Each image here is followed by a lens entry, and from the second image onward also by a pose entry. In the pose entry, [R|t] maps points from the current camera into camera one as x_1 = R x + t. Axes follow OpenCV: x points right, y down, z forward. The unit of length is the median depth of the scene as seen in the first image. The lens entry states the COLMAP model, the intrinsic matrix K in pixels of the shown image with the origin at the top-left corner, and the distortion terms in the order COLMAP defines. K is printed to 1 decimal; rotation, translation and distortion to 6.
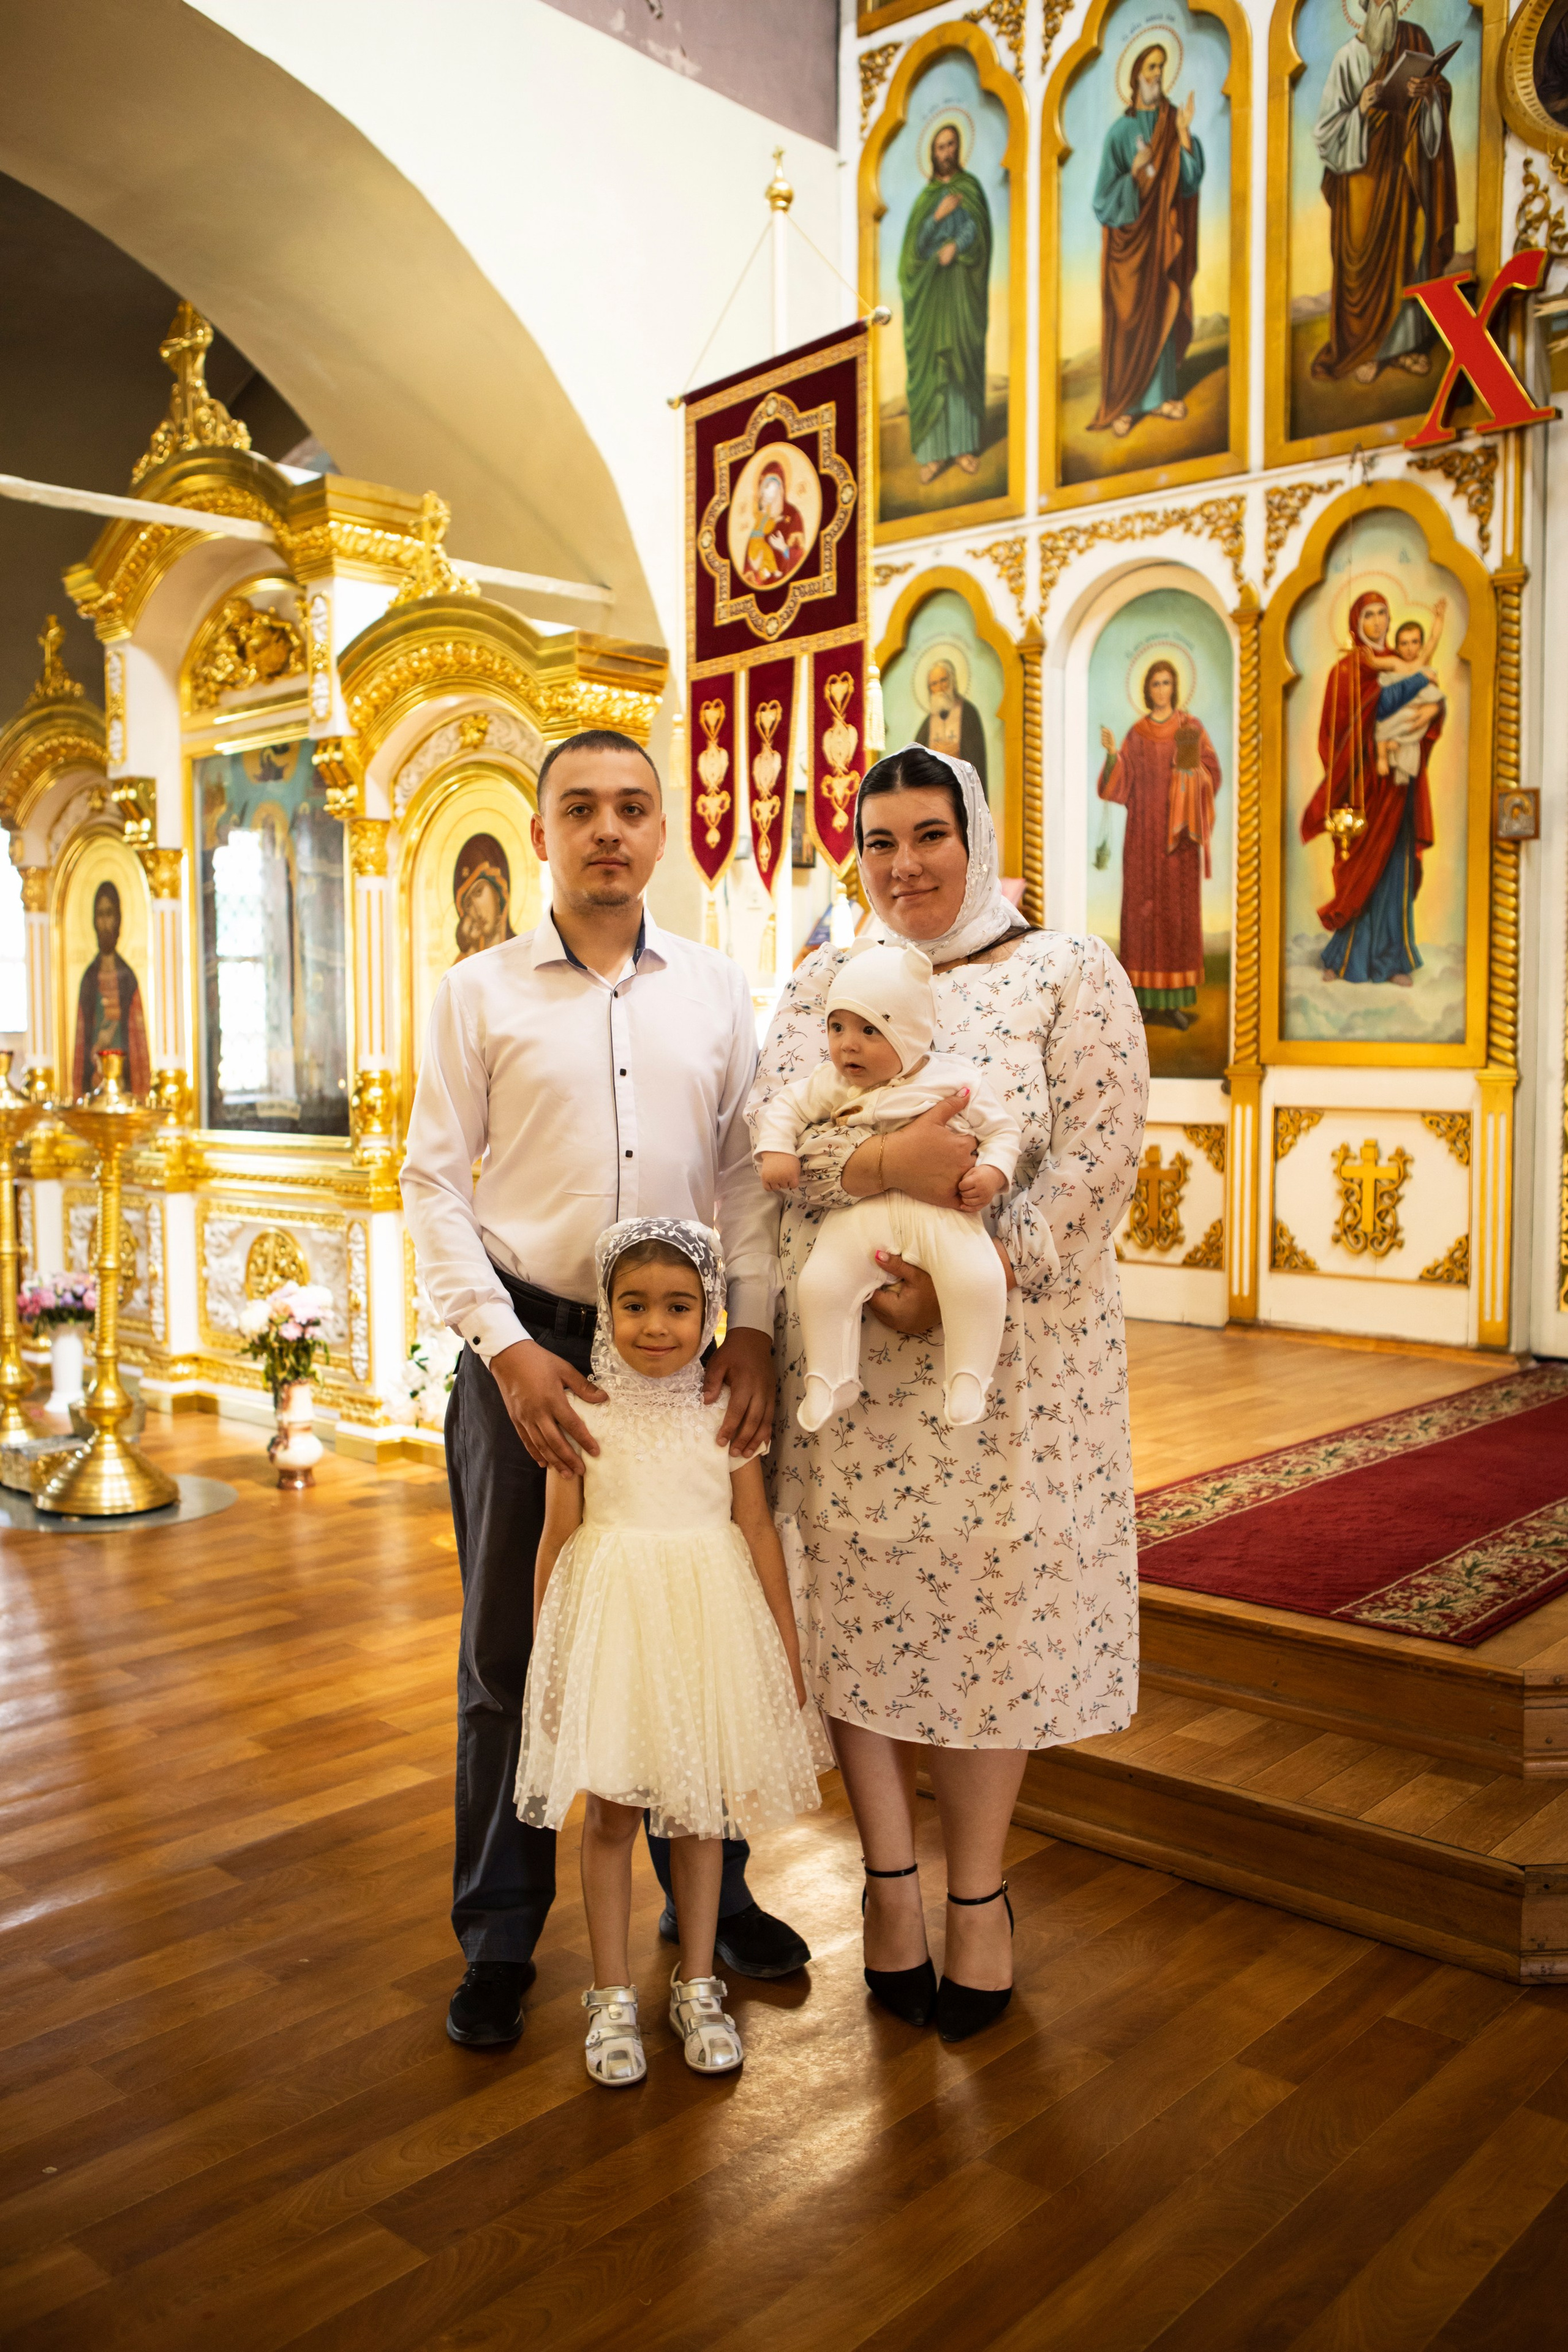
lens RADIAL K [[1981.6, 0, 788.0], [0, 1981.6, 1171.0], [0, 0, 1]] dist [-0.100191, 0.127294]
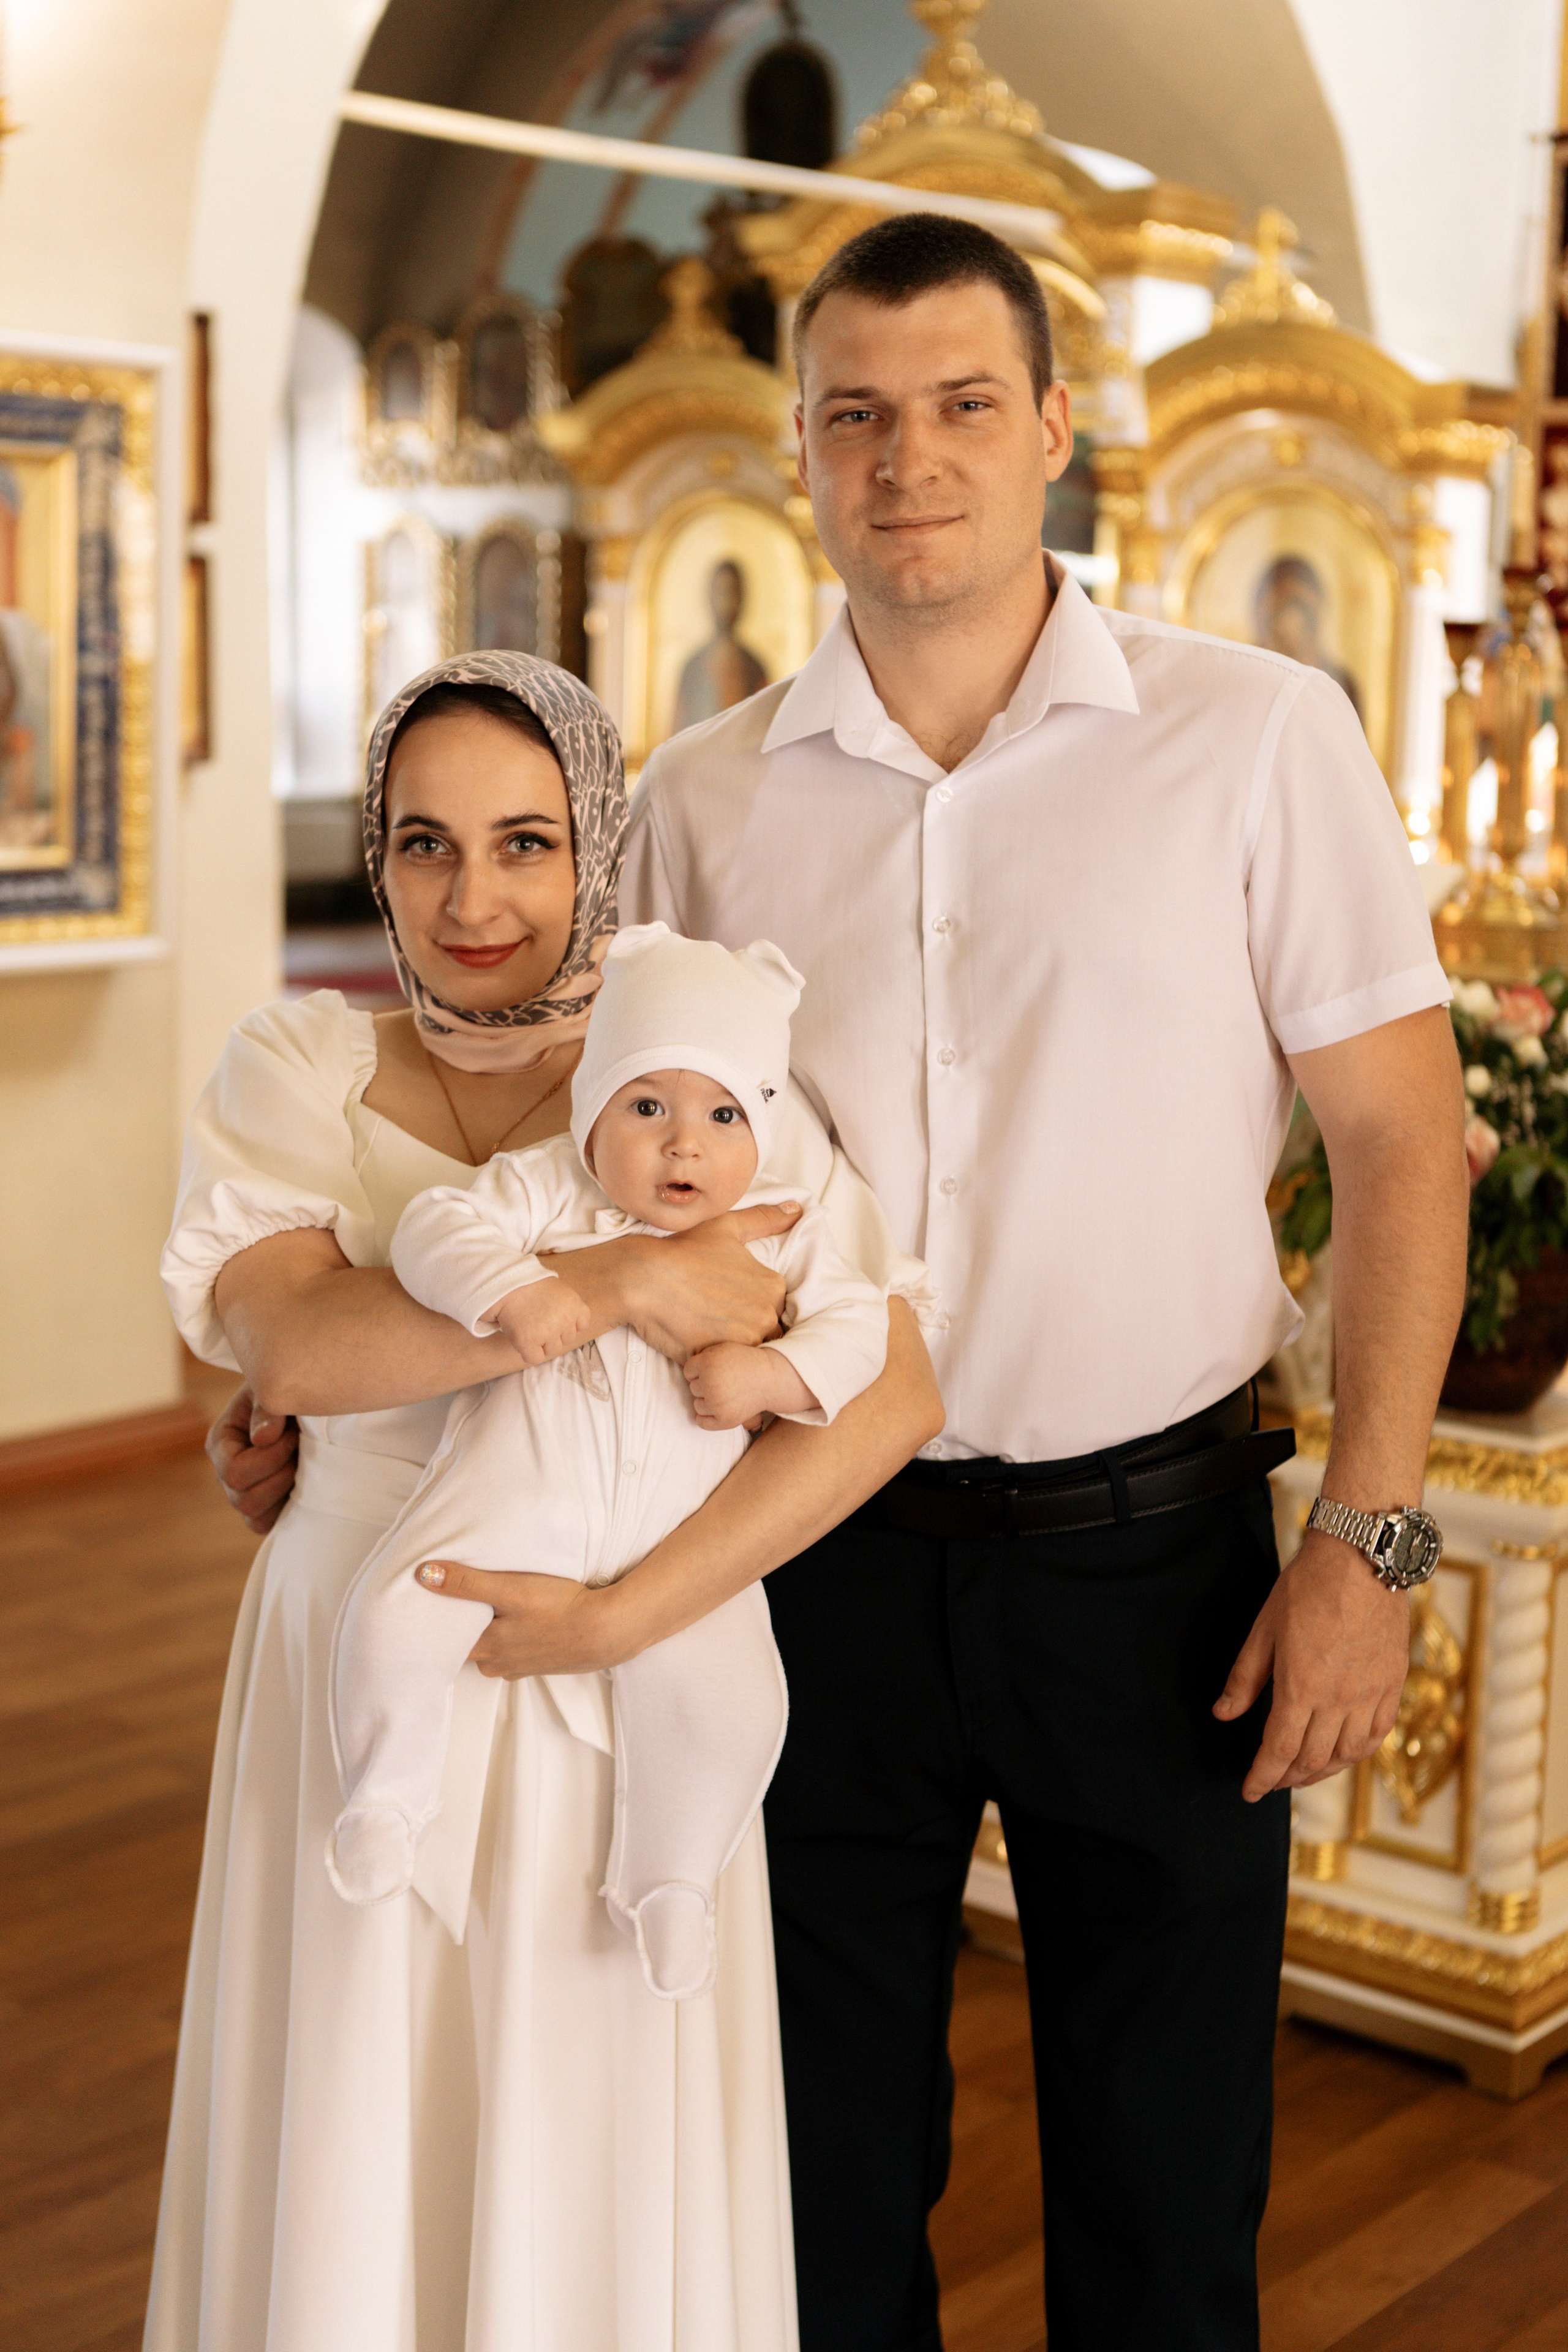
lens RADIAL K [[3302.5, 0, 784.0], [0, 3302.5, 1176.0], [0, 0, 1]] dist [-0.045644, -0.006795]
pose [[0.999088, 0.024363, 0.035053, -0.446853], [-0.027359, 0.995771, 0.087706, 0.002528], [-0.032768, -0.088585, 0.995529, -0.653885]]
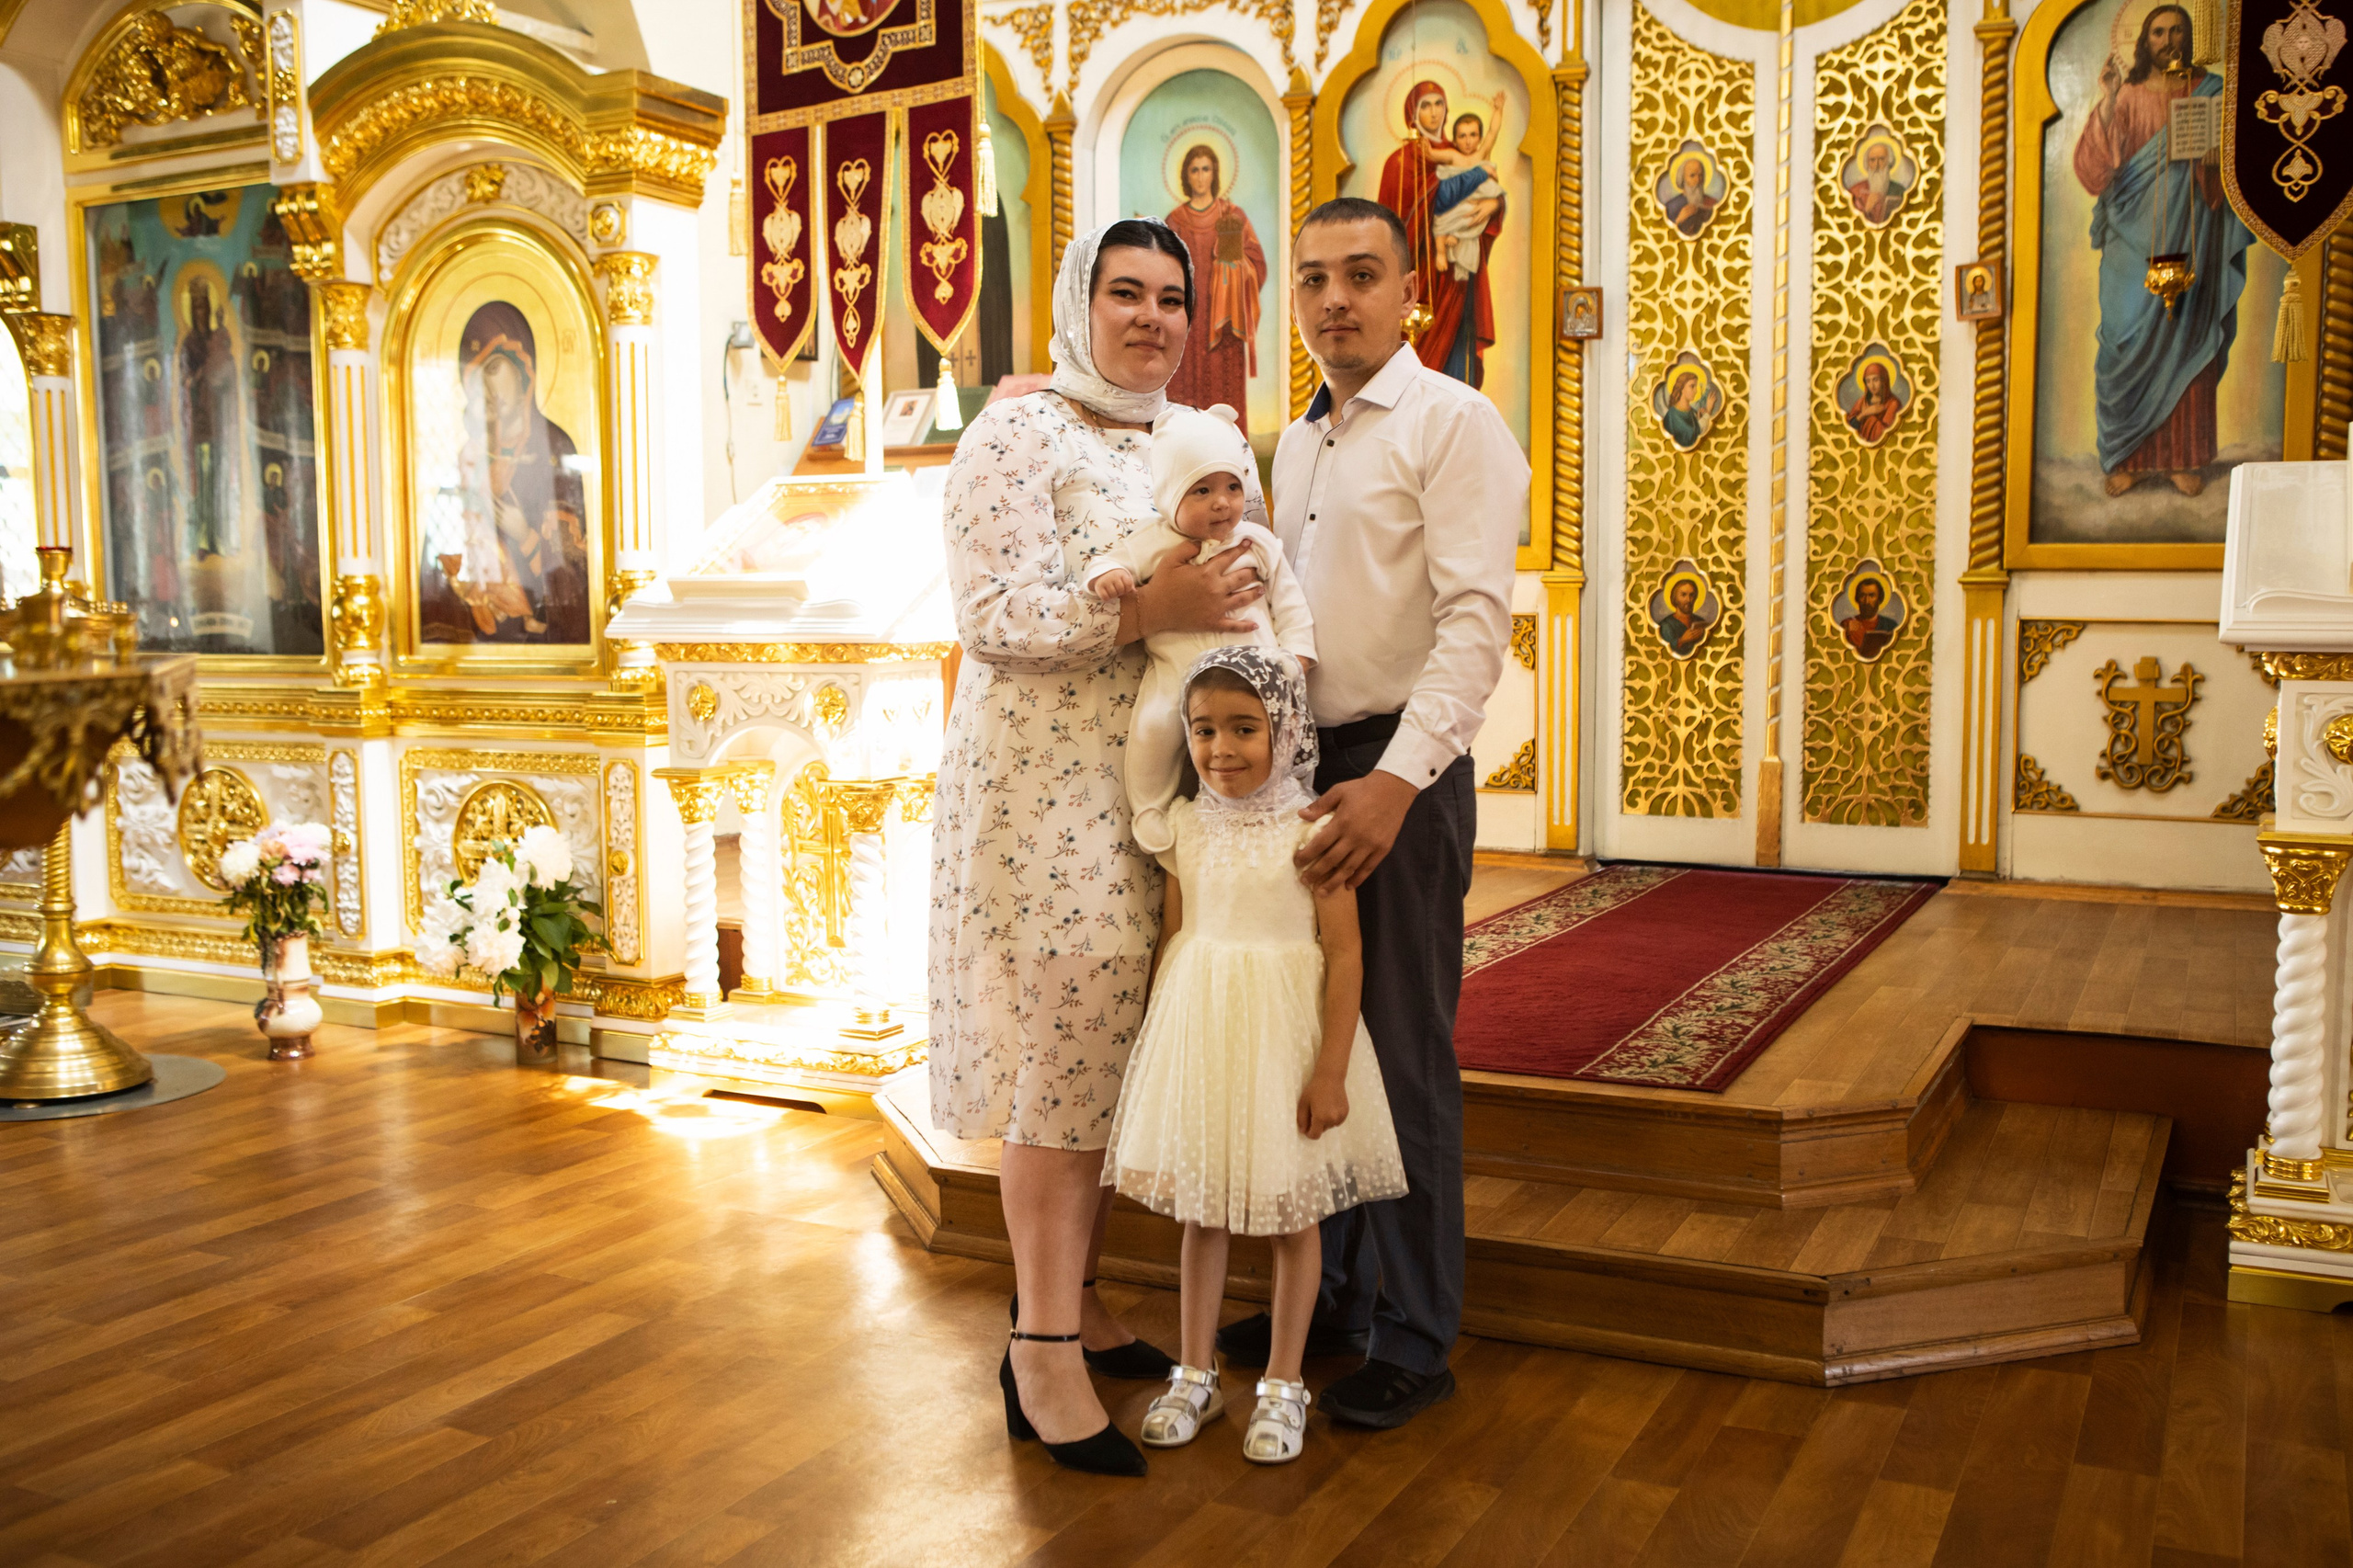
lens RADIAL K [[2184.1, 0, 1199.7], [0, 2184.1, 790.2], [0, 0, 1]] dist [-0.093932, 0.134925]
pose [[0.962013, -0.026974, 0.271667, -0.117228], [0.020436, 0.999430, 0.026867, 0.025701], [-0.272237, -0.020295, 0.962016, -0.012062]]
